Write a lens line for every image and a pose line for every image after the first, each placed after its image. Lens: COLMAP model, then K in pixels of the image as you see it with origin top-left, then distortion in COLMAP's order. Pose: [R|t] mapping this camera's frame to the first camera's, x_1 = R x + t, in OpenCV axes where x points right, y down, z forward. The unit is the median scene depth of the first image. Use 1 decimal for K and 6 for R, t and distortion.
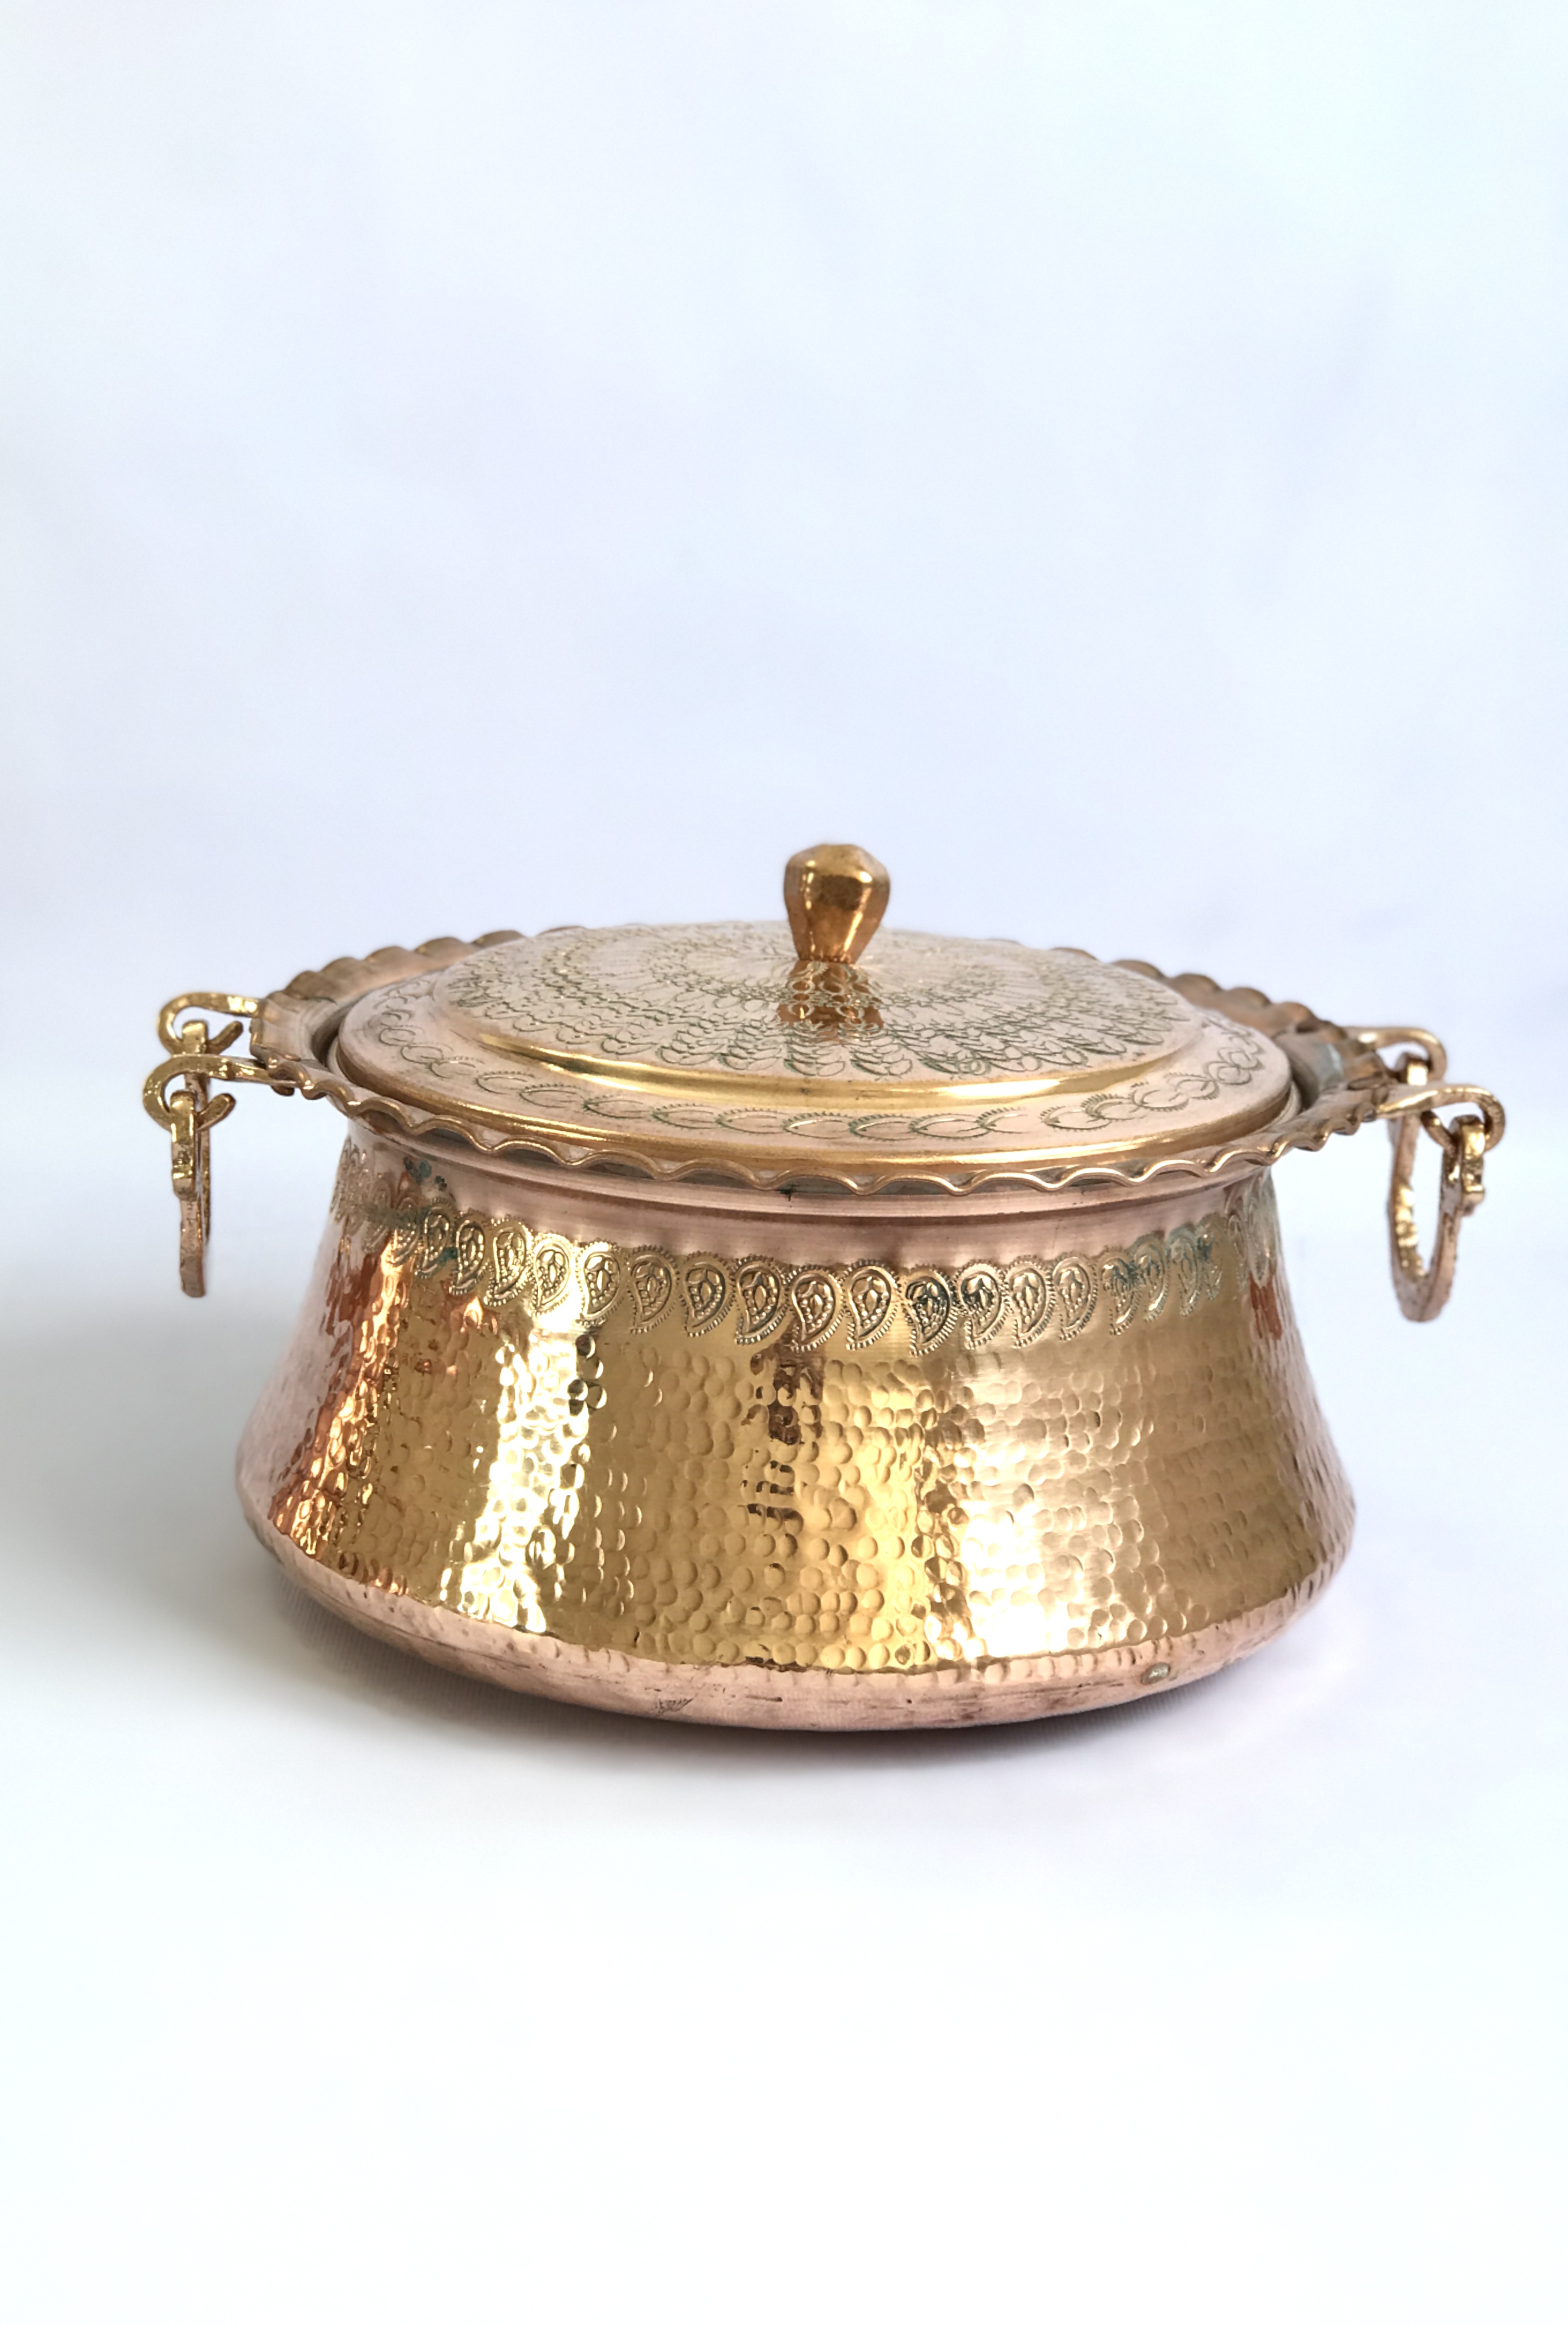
lens RADIAL K [[3869.1, 0, 785.0], [0, 3869.1, 1158.8], [0, 0, 1]] dist [-0.046887, 0.000000]
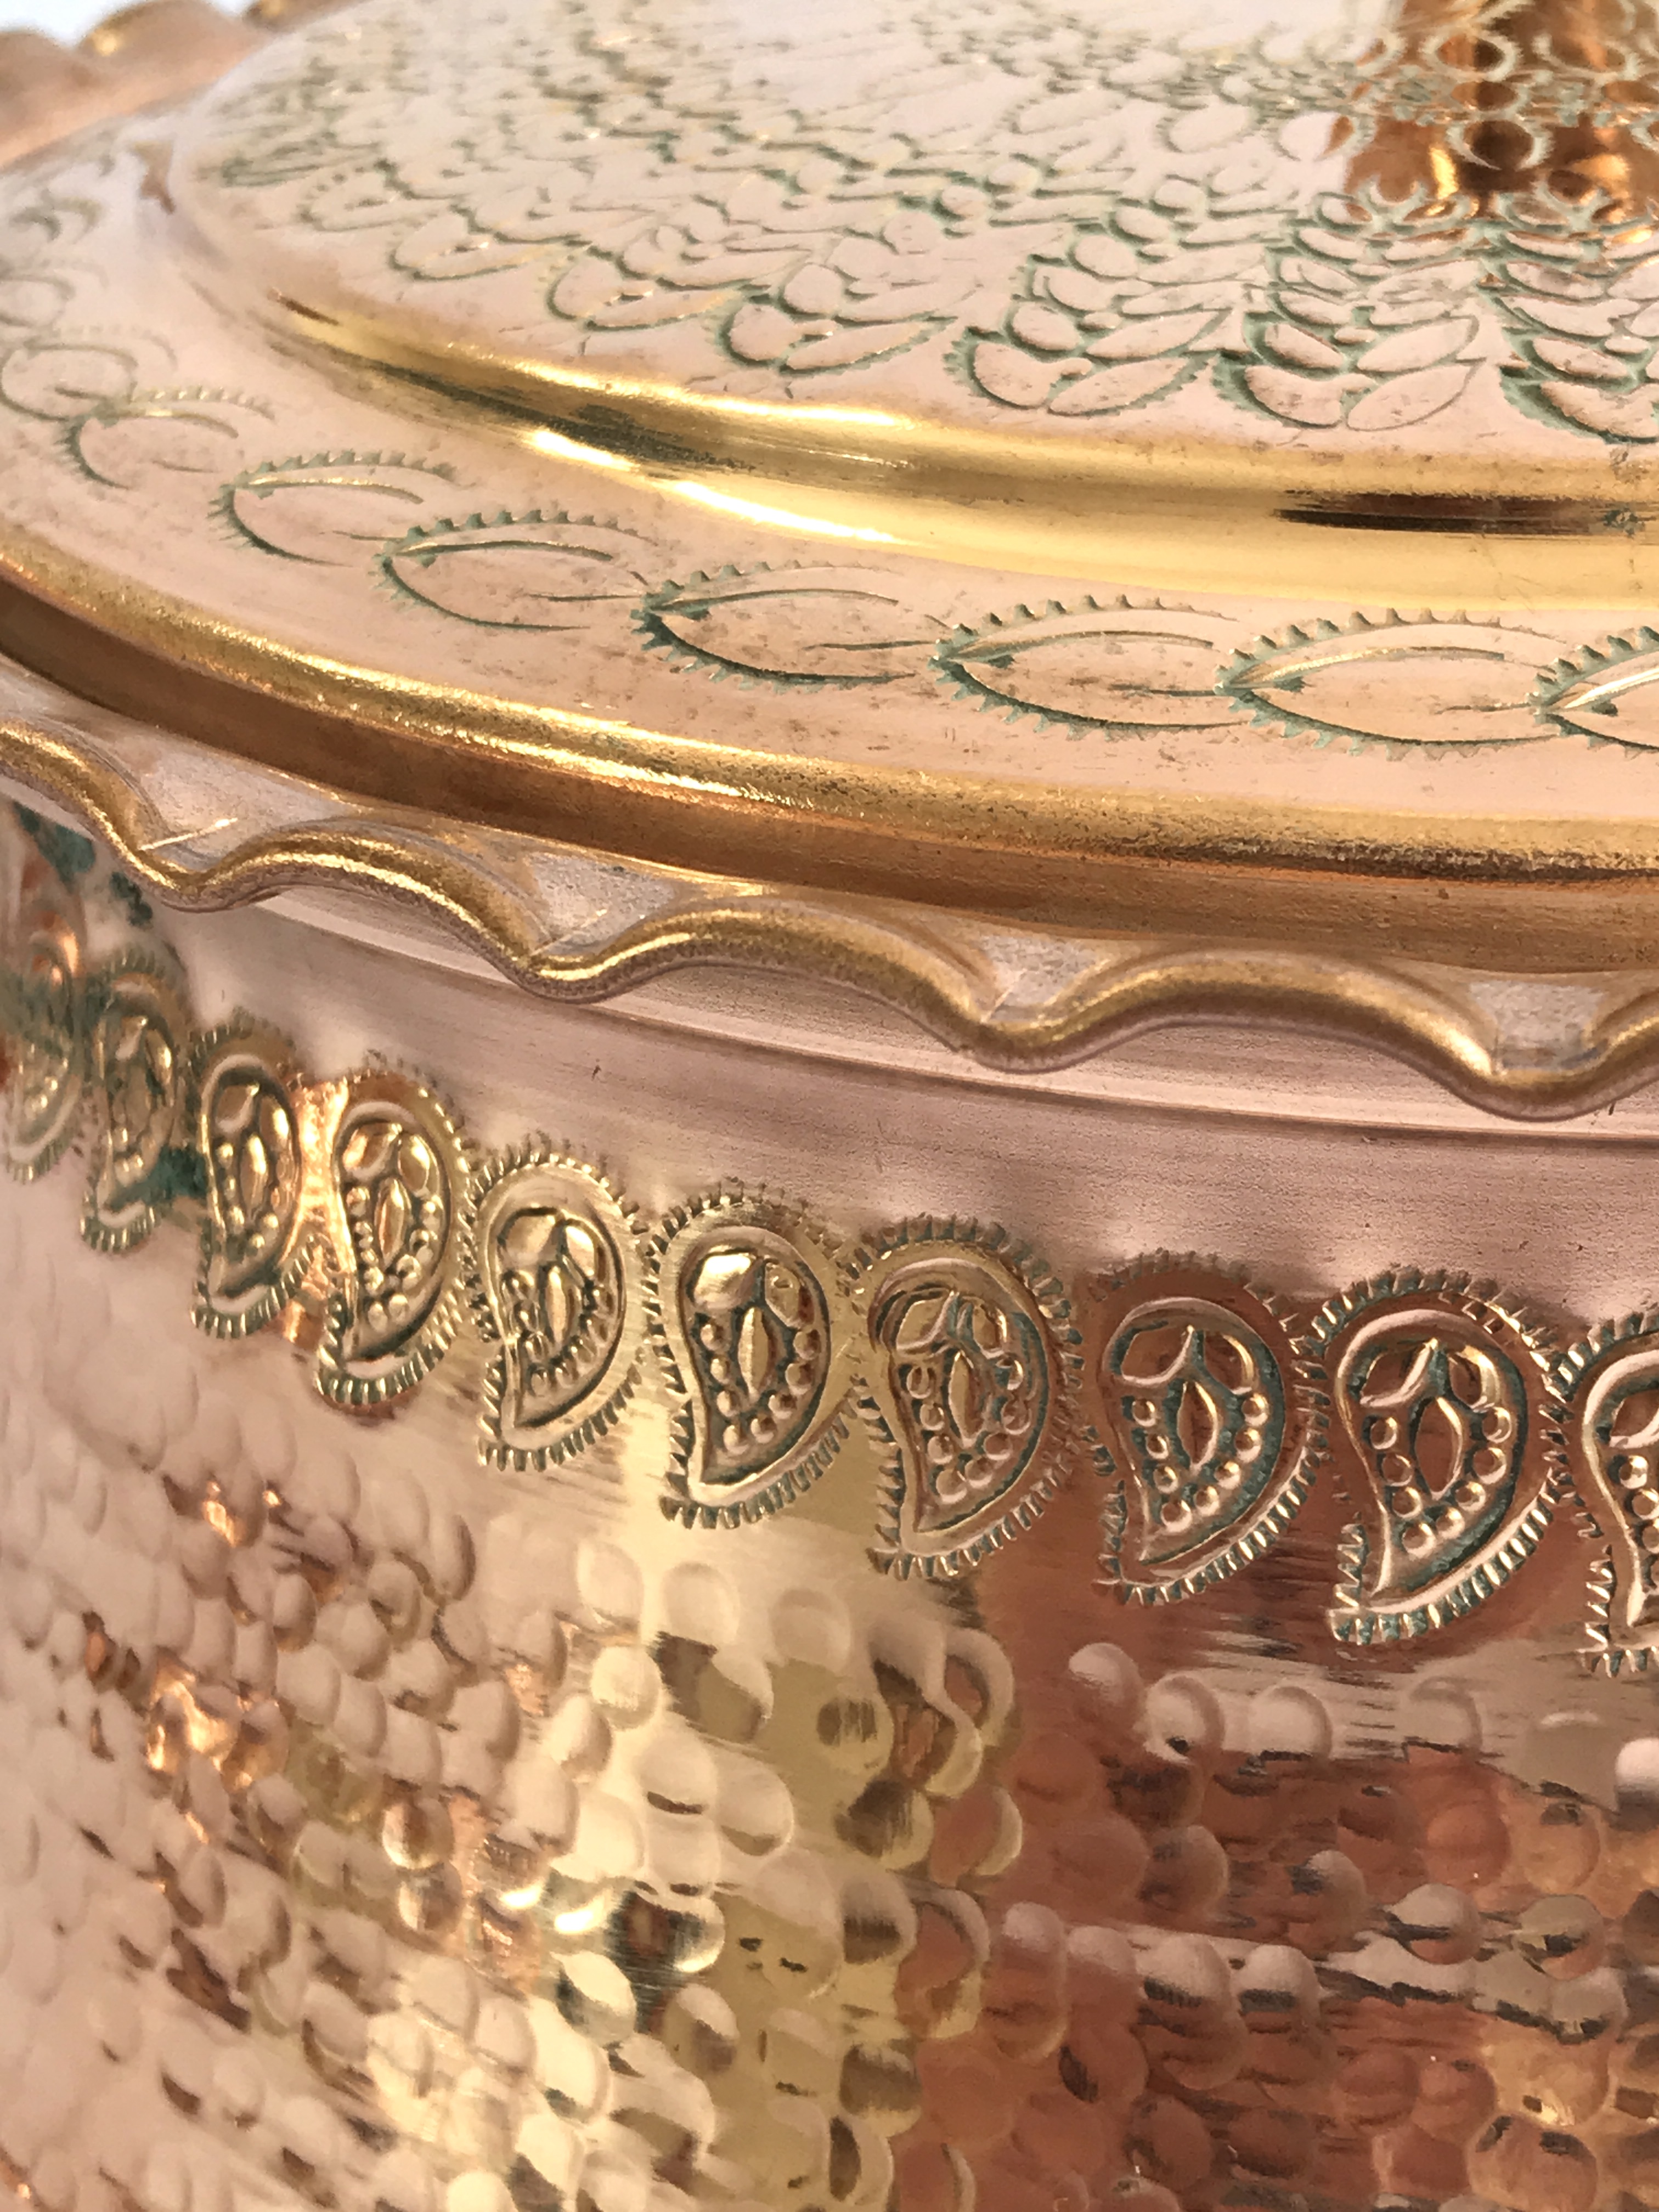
lens RADIAL K [[4157.4, 0, 839.5], [0, 4157.4, 1102.5], [0, 0, 1]] dist [0.154560, 0.000000]
pose [[0.997587, -0.029177, -0.063004, -0.024655], [0.040427, 0.981828, 0.185417, -0.029960], [0.056449, -0.187516, 0.980638, 0.723981]]
